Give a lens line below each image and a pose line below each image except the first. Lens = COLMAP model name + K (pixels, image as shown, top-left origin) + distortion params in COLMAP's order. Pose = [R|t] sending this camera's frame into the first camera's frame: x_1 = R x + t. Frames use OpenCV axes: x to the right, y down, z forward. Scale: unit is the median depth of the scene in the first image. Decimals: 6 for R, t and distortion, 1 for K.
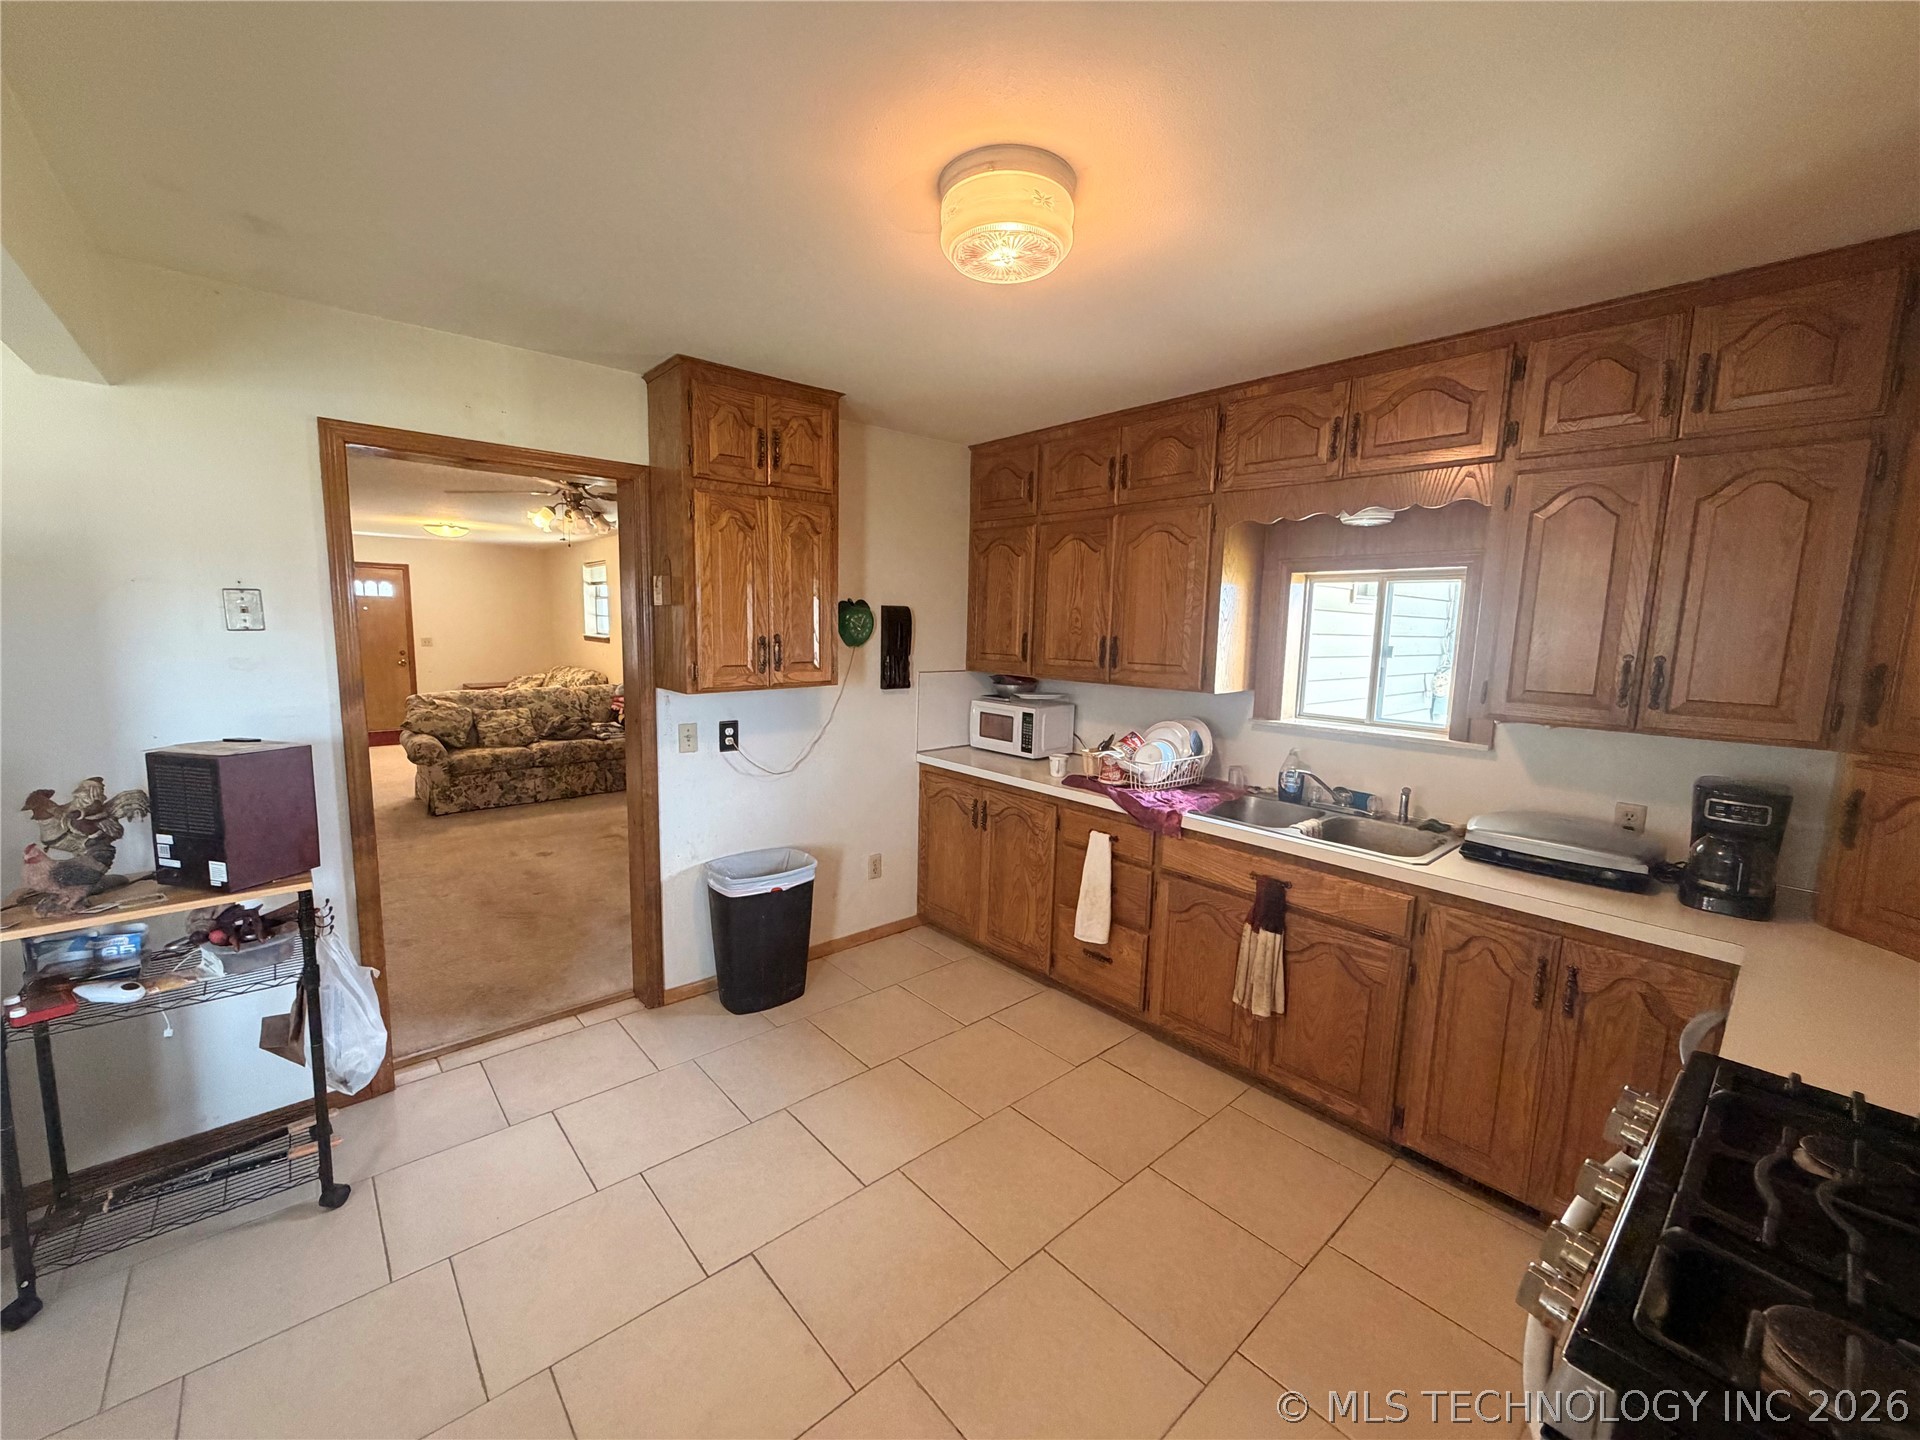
lens RADIAL K [[763.1, 0, 951.3], [0, 763.1, 720.0], [0, 0, 1]] dist [-0.001787, -0.000062]
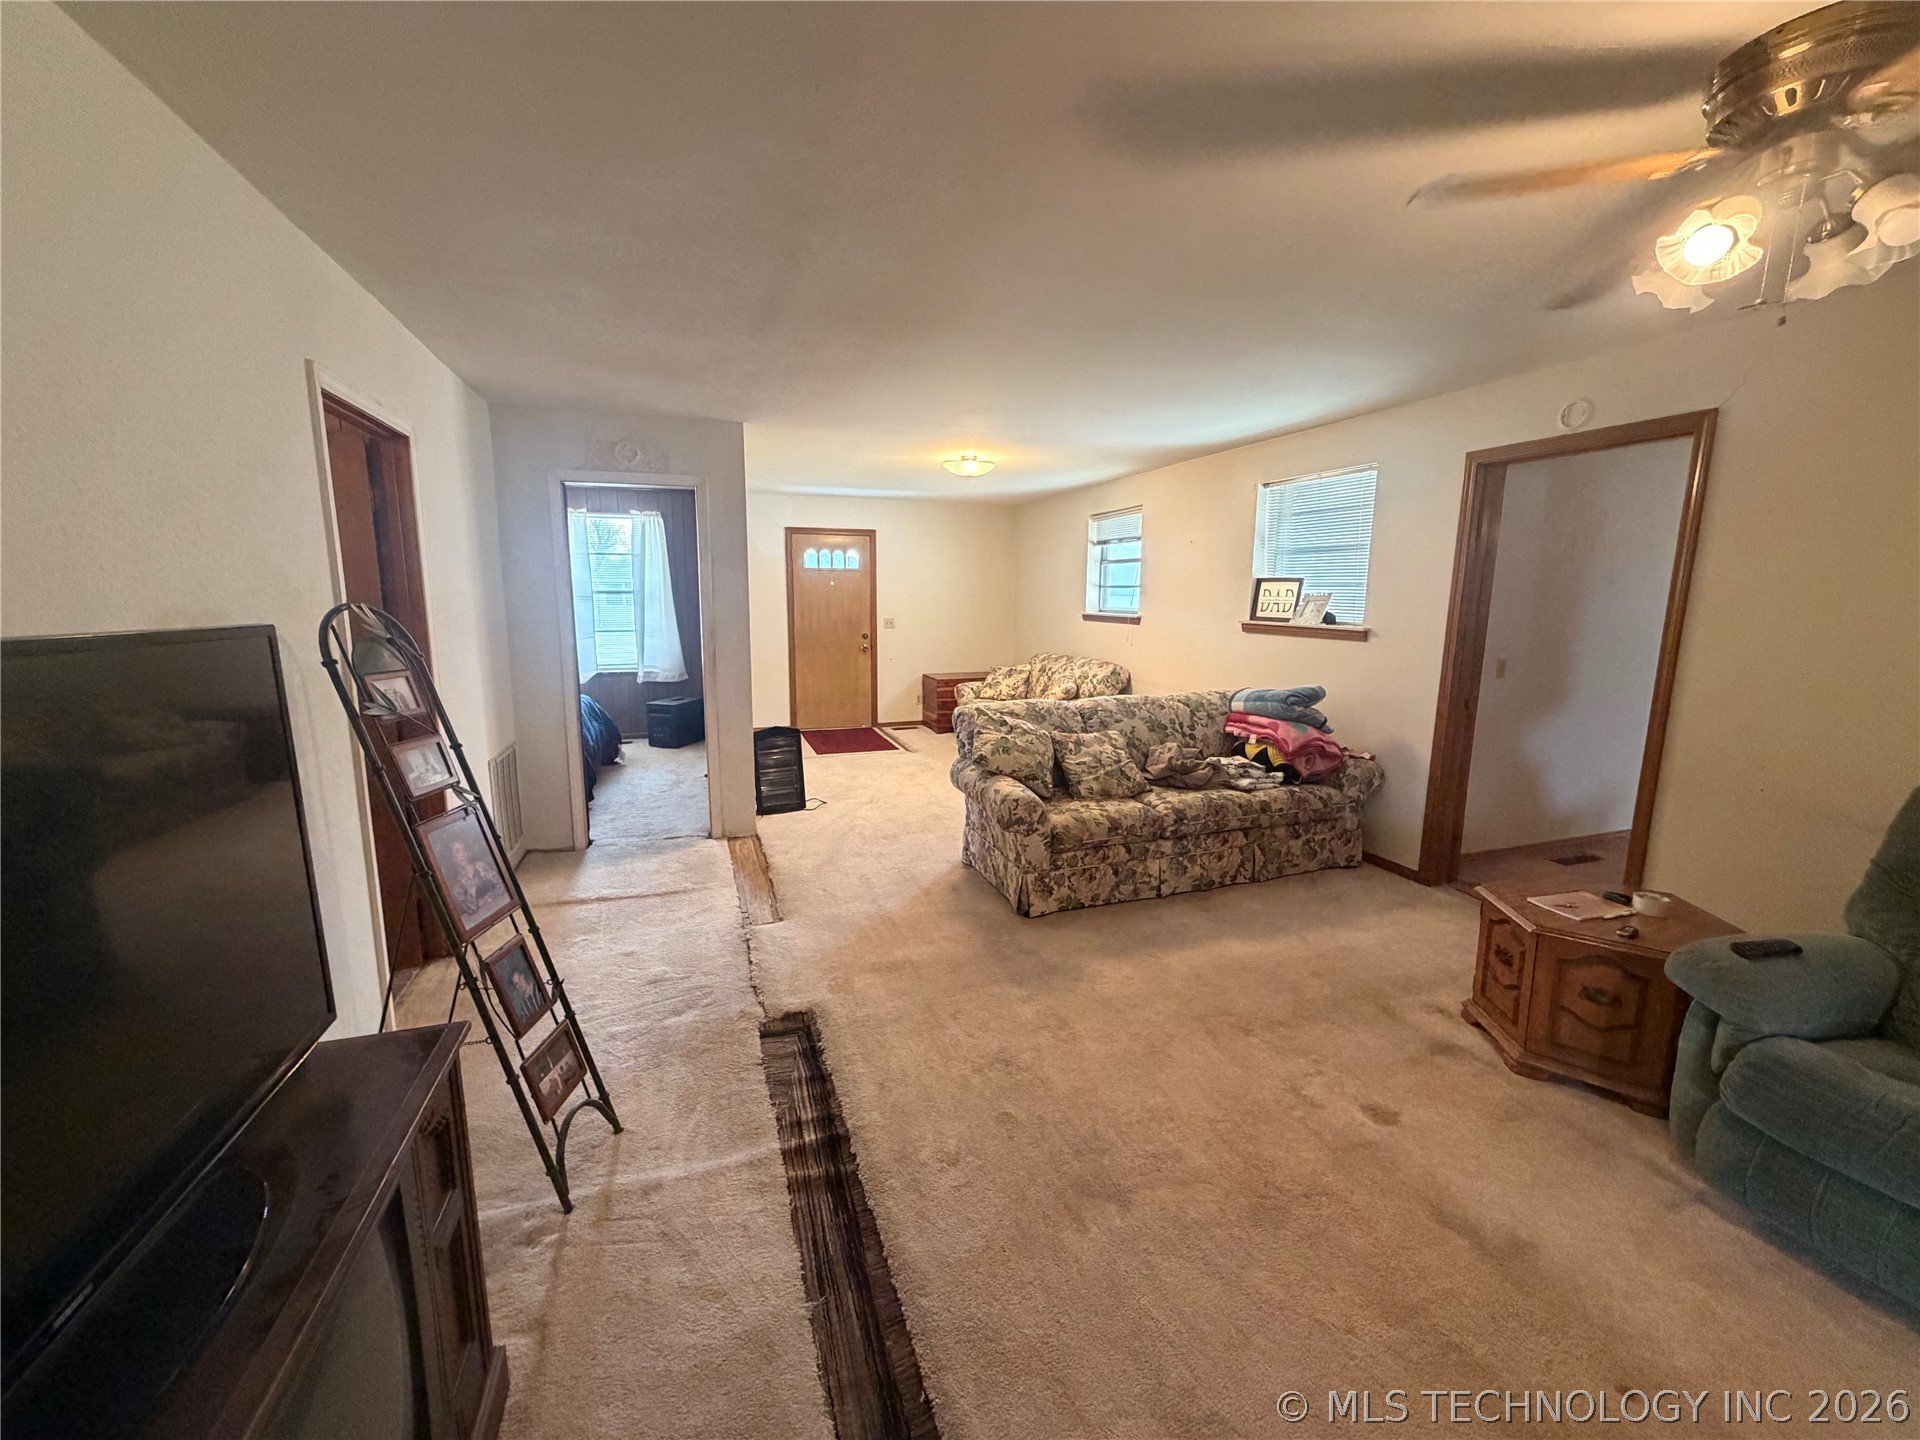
lens RADIAL K [[763.1, 0, 951.3], [0, 763.1, 720.0], [0, 0, 1]] dist [-0.001787, -0.000062]
pose [[0.923486, 0.045795, -0.380888, -0.465491], [-0.035028, 0.998768, 0.035155, -0.043433], [0.382028, -0.019123, 0.923953, 0.389831]]
